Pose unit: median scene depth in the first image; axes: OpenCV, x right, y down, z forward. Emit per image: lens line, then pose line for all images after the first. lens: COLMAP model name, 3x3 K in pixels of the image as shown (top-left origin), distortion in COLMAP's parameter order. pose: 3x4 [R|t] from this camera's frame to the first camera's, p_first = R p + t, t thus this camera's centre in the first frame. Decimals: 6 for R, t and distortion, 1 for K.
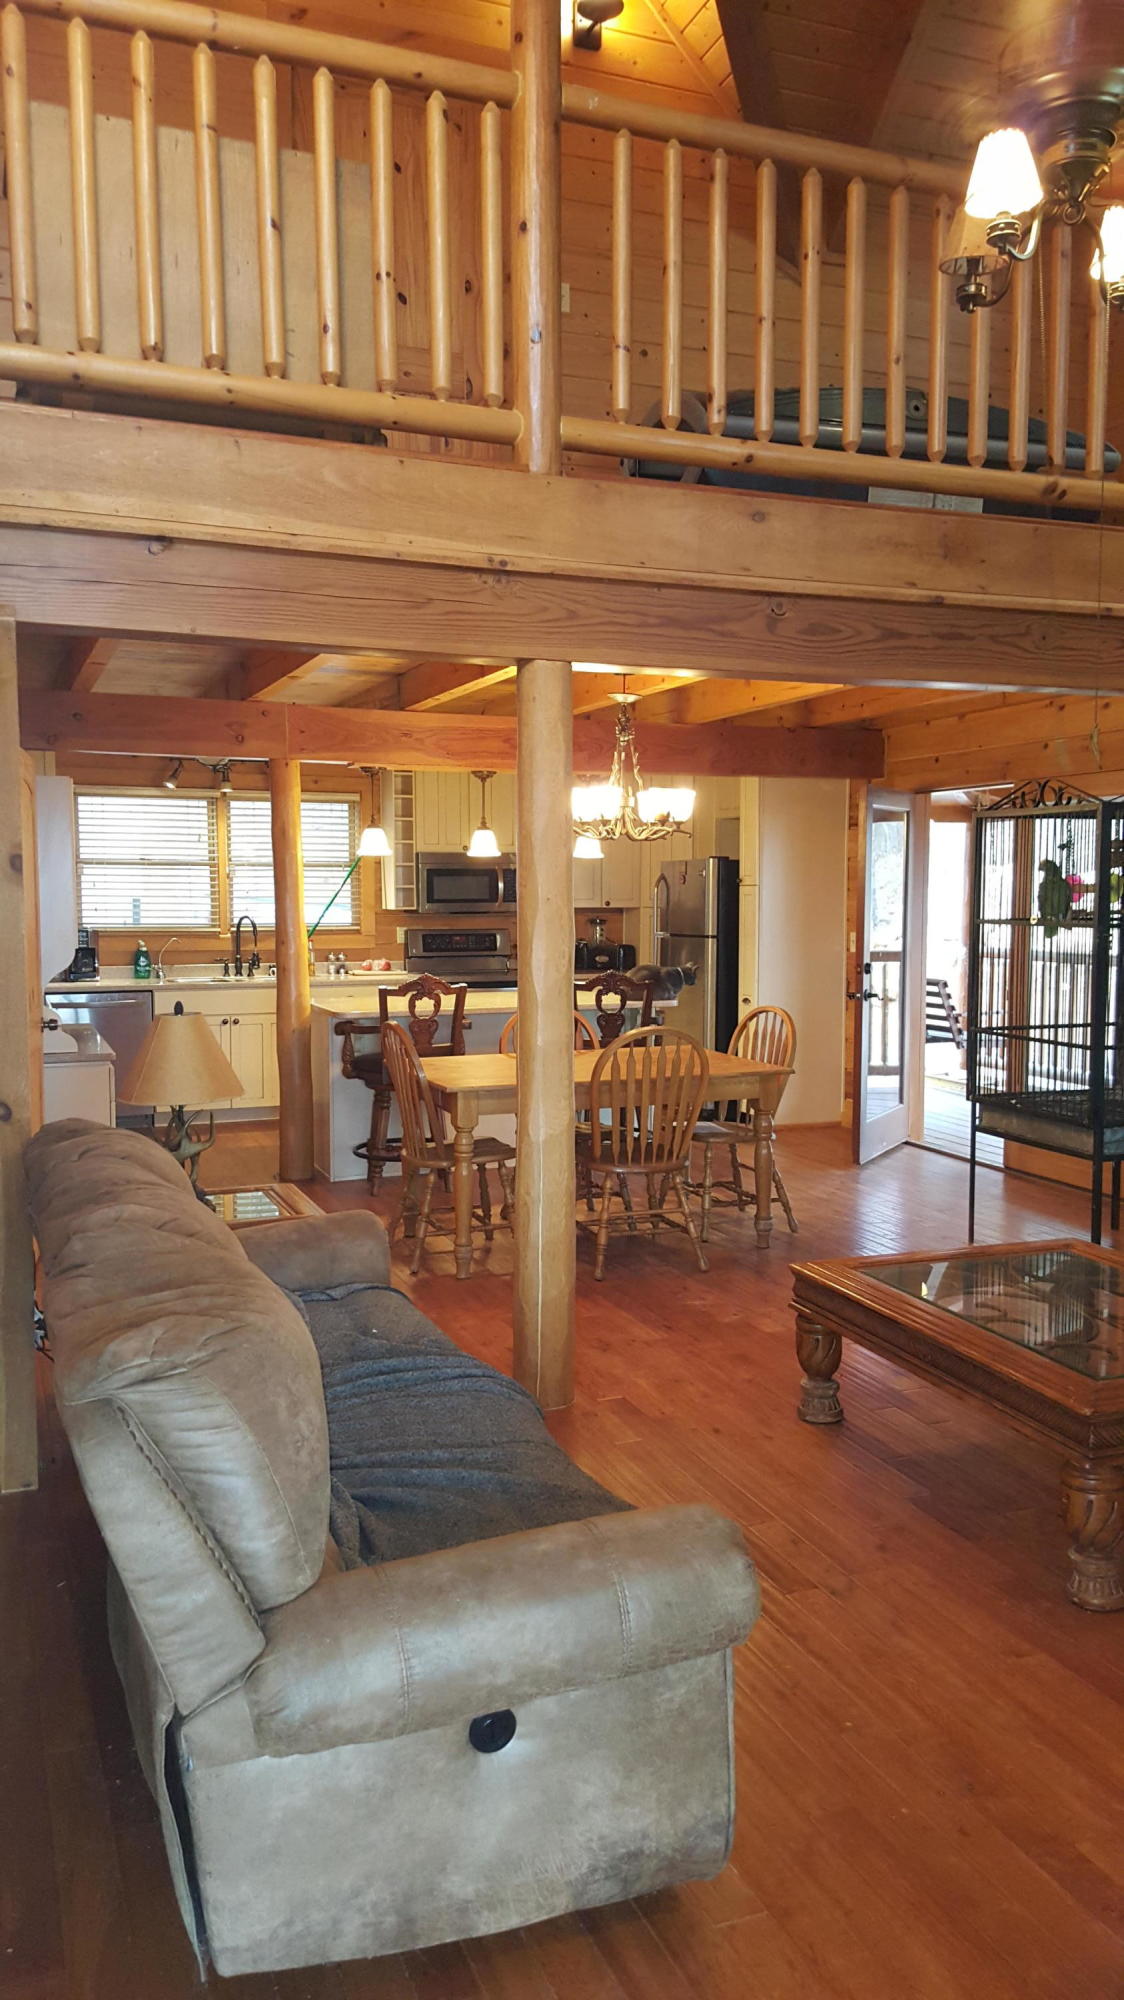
lens RADIAL K [[1476.6, 0, 556.5], [0, 1476.6, 1036.2], [0, 0, 1]] dist [0.112273, -0.138733]
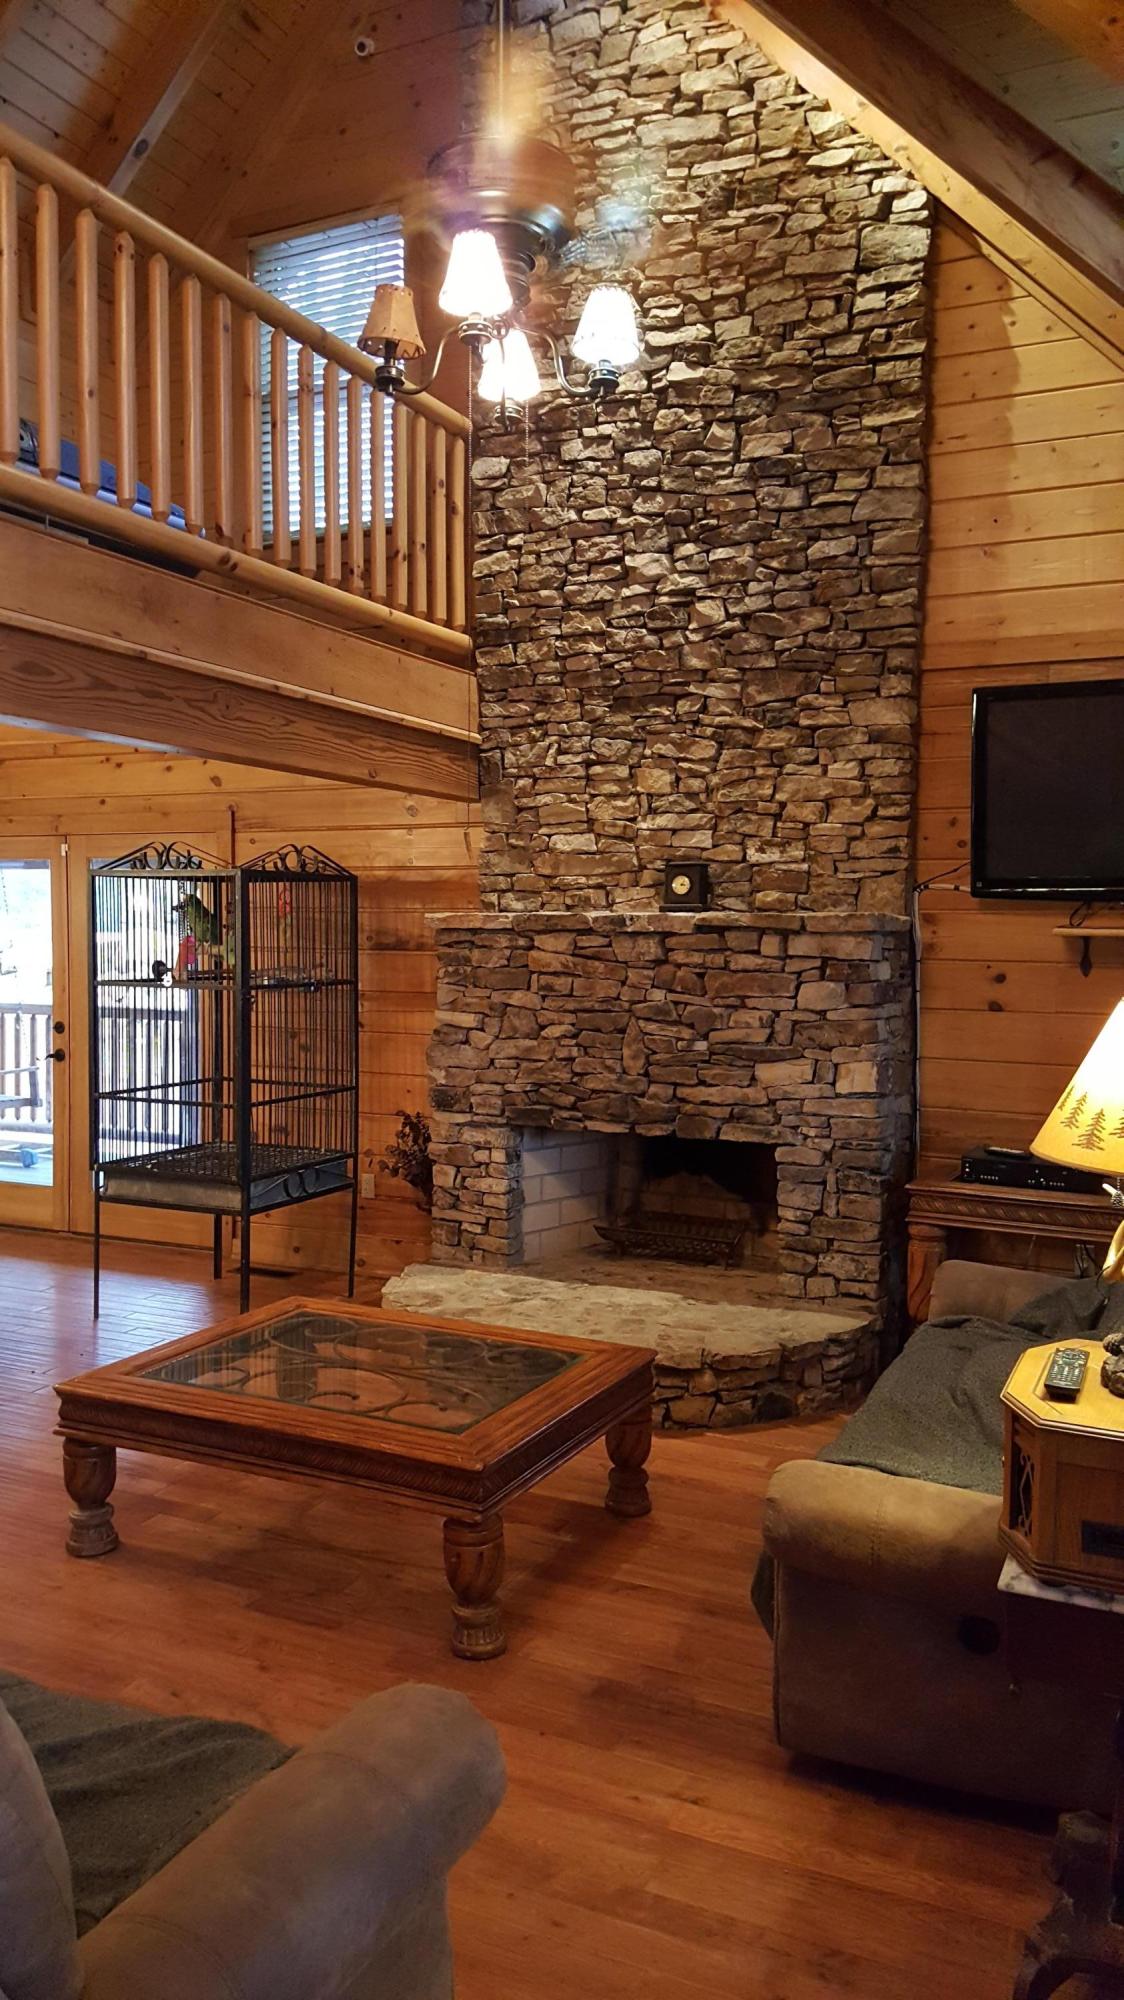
lens RADIAL K [[1476.6, 0, 556.5], [0, 1476.6, 1036.2], [0, 0, 1]] dist [0.112273, -0.138733]
pose [[0.731380, -0.039199, 0.680842, -0.210035], [0.057519, 0.998335, -0.004311, -0.029290], [-0.679540, 0.042314, 0.732417, 0.131797]]
